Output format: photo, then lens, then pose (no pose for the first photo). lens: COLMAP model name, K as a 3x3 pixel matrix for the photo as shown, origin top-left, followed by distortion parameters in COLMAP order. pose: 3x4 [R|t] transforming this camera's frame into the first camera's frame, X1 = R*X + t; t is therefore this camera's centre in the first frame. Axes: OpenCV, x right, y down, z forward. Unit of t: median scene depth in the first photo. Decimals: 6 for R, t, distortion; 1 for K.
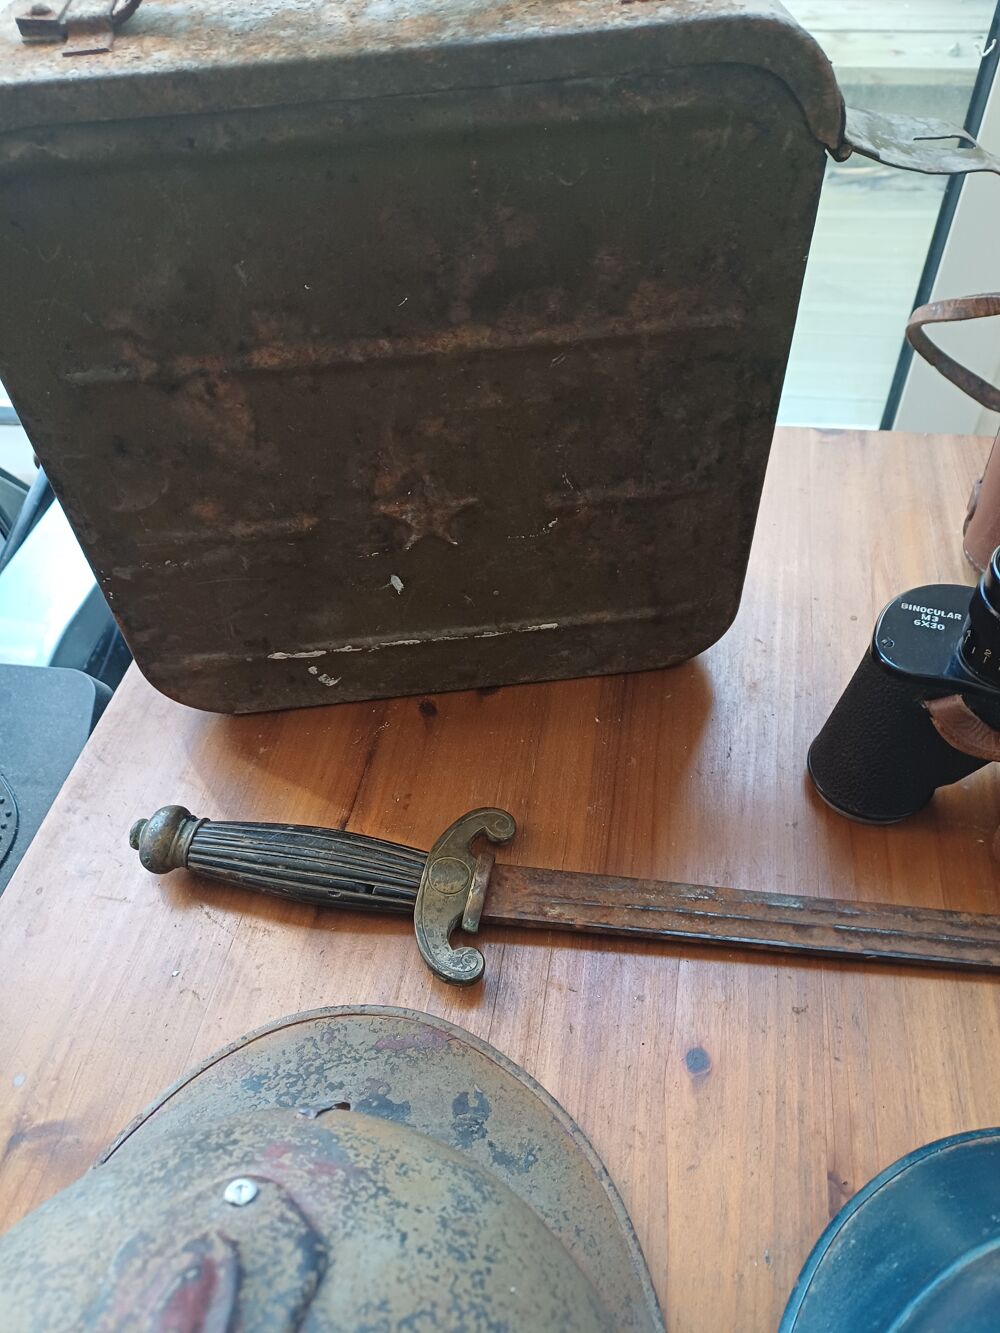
lens RADIAL K [[955.9, 0, 500.0], [0, 955.9, 666.5], [0, 0, 1]] dist [0.040189, -0.064000]
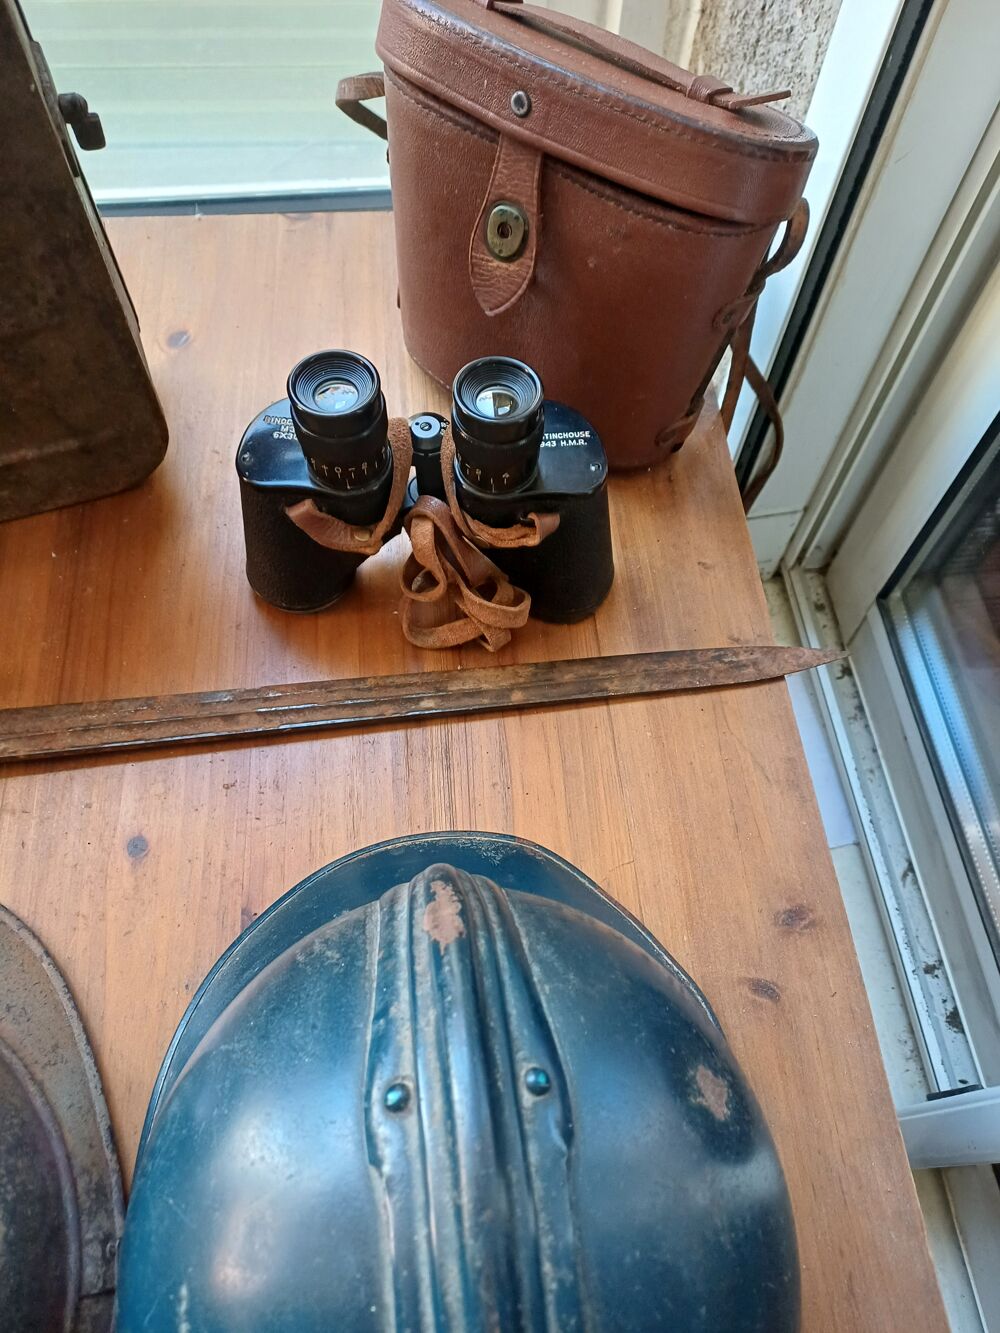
lens RADIAL K [[955.9, 0, 500.0], [0, 955.9, 666.5], [0, 0, 1]] dist [0.040189, -0.064000]
pose [[0.958801, -0.183986, 0.216450, 0.391192], [0.127290, 0.959408, 0.251661, -0.034993], [-0.253966, -0.213741, 0.943301, -0.155302]]
